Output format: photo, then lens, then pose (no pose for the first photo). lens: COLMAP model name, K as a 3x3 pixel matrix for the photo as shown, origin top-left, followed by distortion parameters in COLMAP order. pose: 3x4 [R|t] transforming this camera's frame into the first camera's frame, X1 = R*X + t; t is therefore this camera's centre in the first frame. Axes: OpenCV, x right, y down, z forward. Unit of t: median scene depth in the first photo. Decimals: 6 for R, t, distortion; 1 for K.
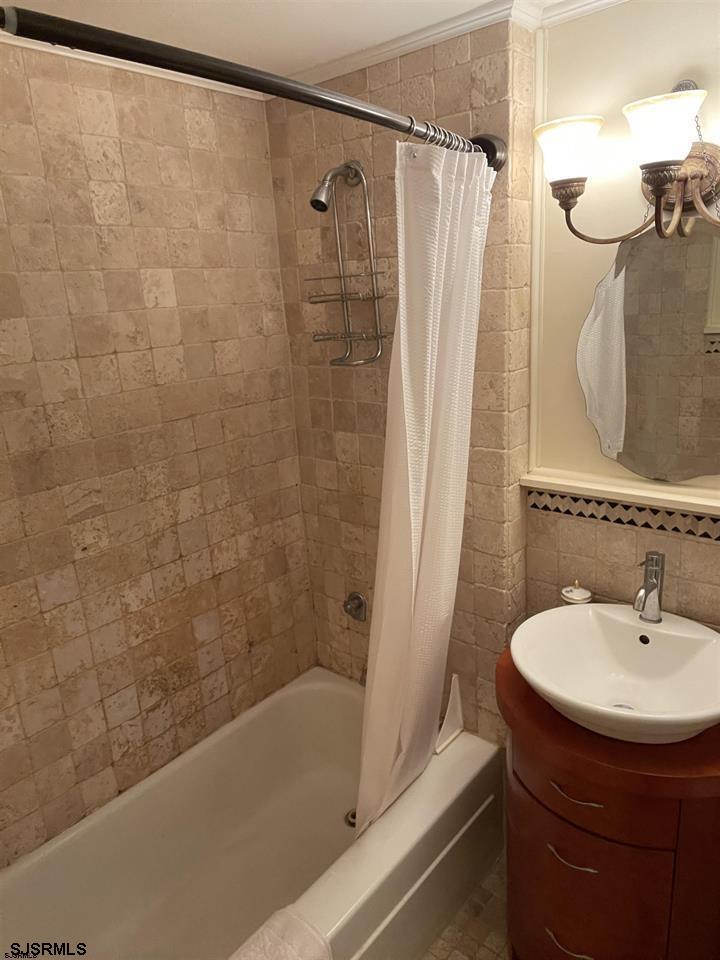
lens RADIAL K [[653.3, 0, 357.9], [0, 653.3, 480.0], [0, 0, 1]] dist [0.077432, -0.059471]
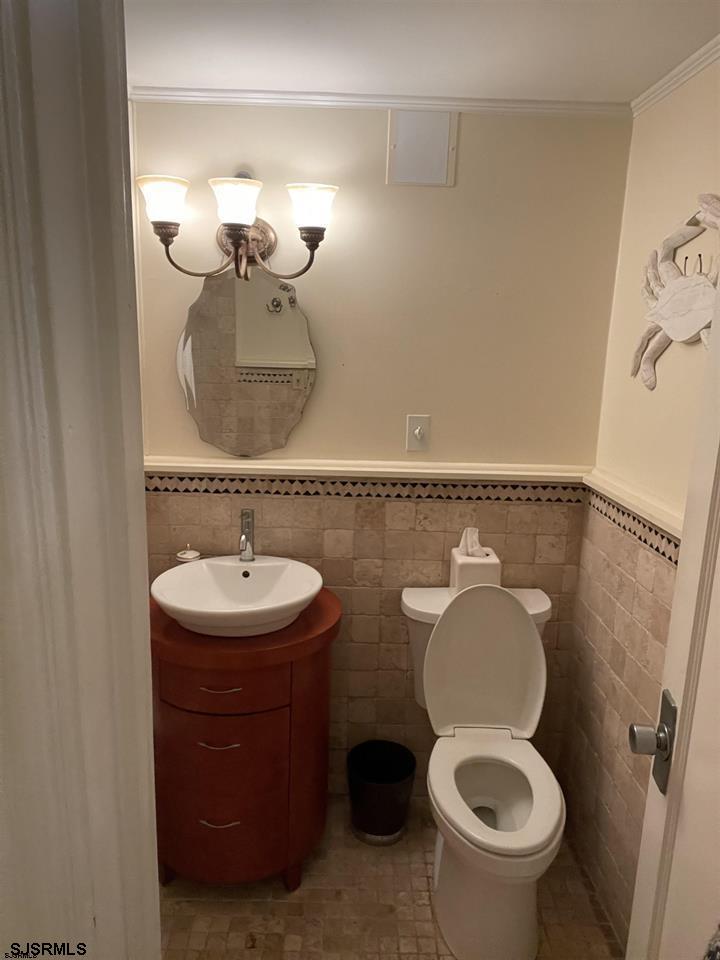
lens RADIAL K [[653.3, 0, 357.9], [0, 653.3, 480.0], [0, 0, 1]] dist [0.077432, -0.059471]
pose [[0.750989, -0.051302, 0.658319, -0.247672], [0.104074, 0.993712, -0.041285, 0.125075], [-0.652062, 0.099519, 0.751606, -0.150620]]
